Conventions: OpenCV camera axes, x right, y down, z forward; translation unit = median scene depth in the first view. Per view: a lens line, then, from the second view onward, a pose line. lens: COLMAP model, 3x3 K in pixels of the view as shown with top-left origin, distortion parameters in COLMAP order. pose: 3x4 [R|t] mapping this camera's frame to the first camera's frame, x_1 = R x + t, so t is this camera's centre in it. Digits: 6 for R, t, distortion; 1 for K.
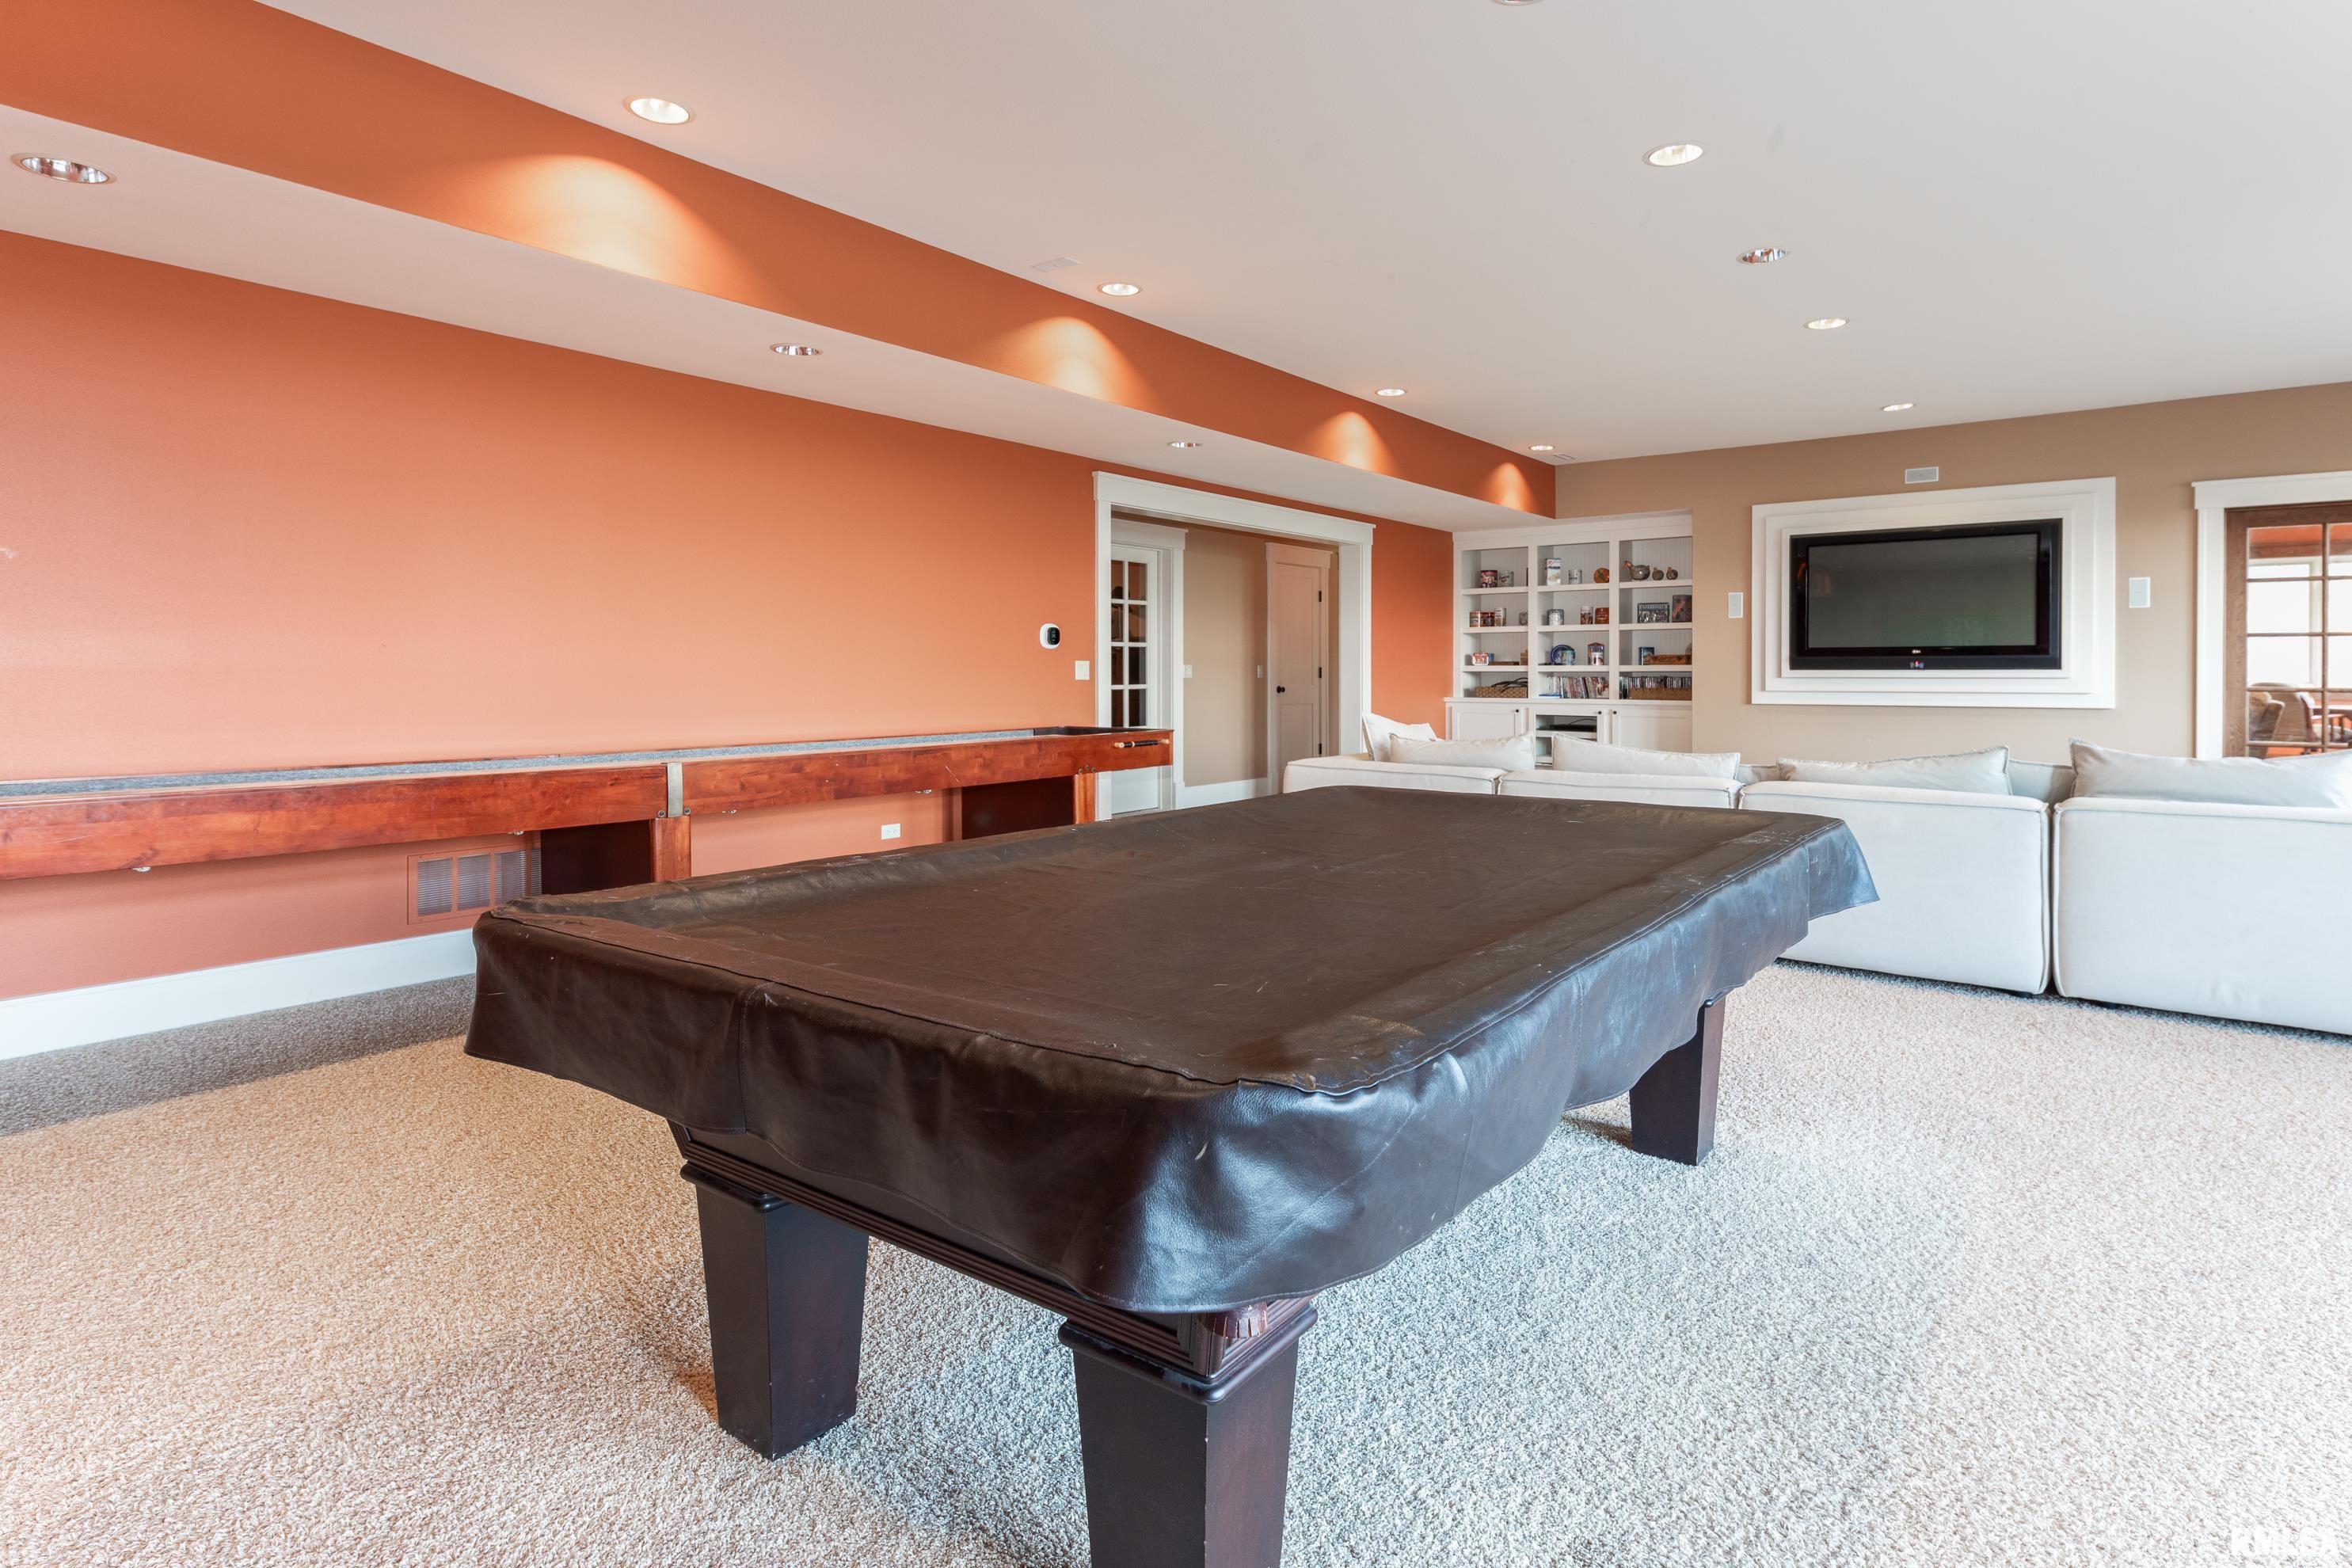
lens RADIAL K [[1273.0, 0, 1175.0], [0, 1273.0, 680.3], [0, 0, 1]] dist [0.001342, 0.000266]
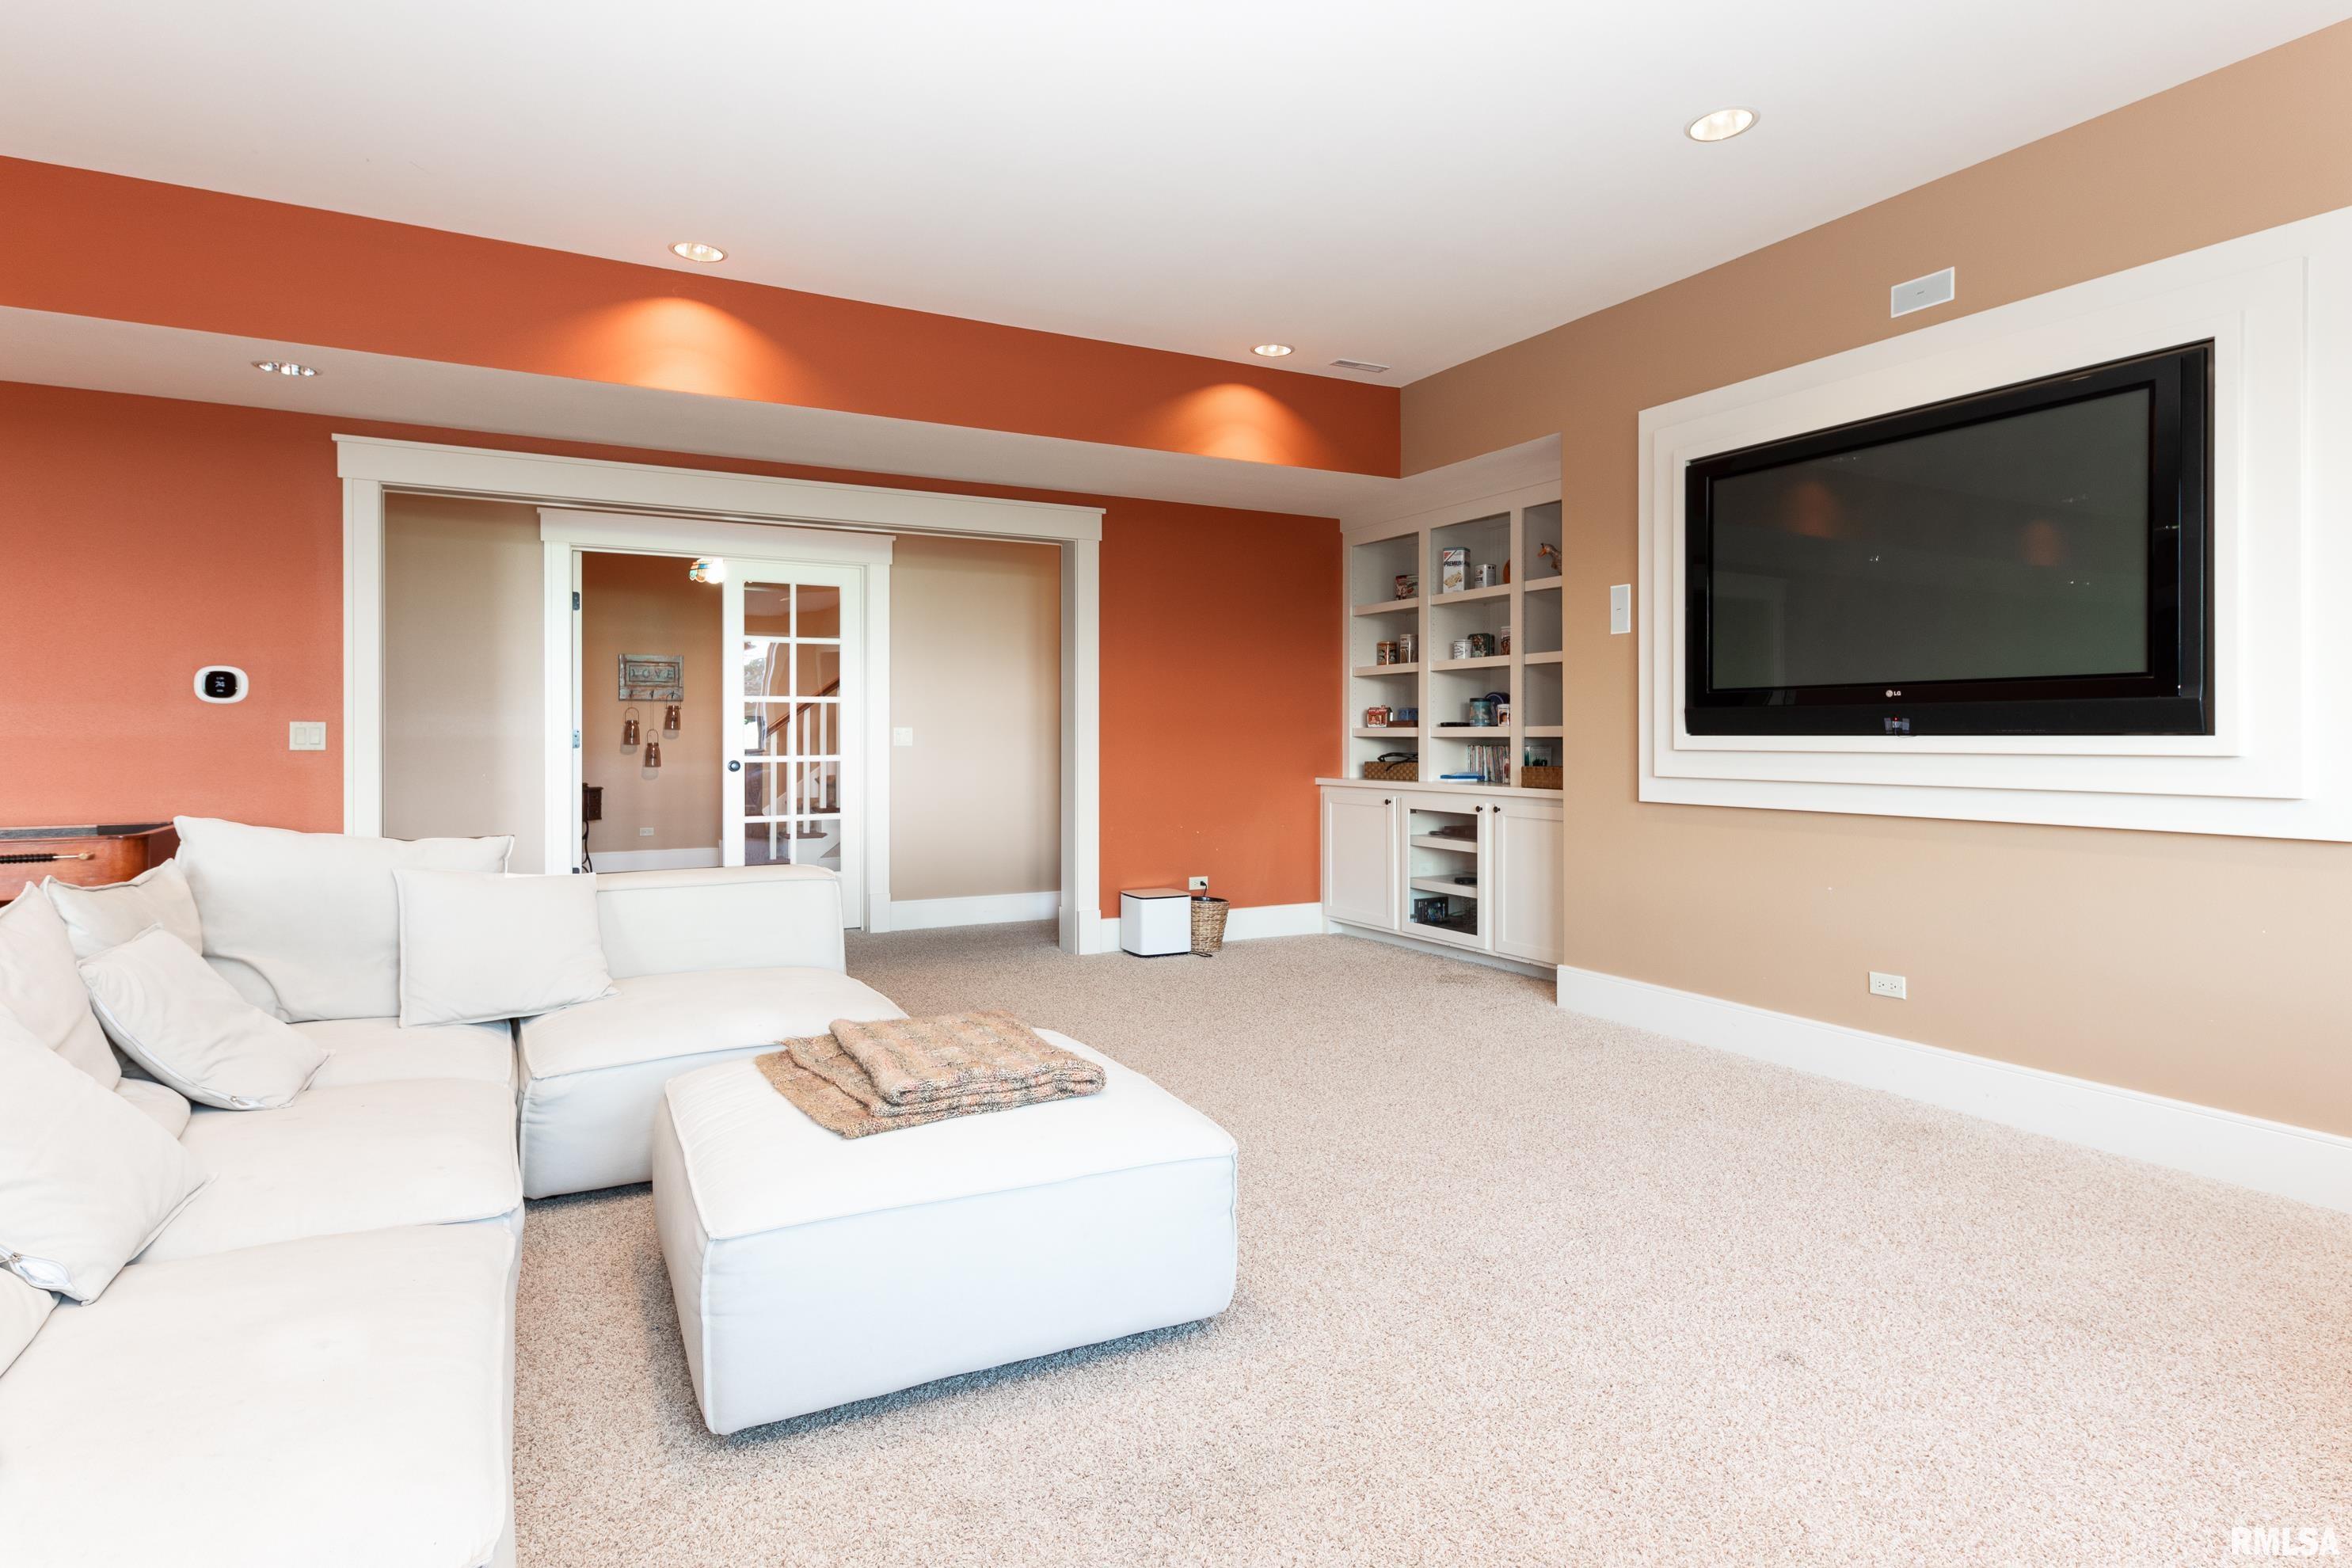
lens RADIAL K [[1289.1, 0, 1177.6], [0, 1289.1, 742.2], [0, 0, 1]] dist [-0.002656, -0.000753]
pose [[0.915969, 0.002657, -0.401240, 0.492148], [-0.002540, 0.999996, 0.000824, -0.005234], [0.401241, 0.000264, 0.915973, 0.455873]]
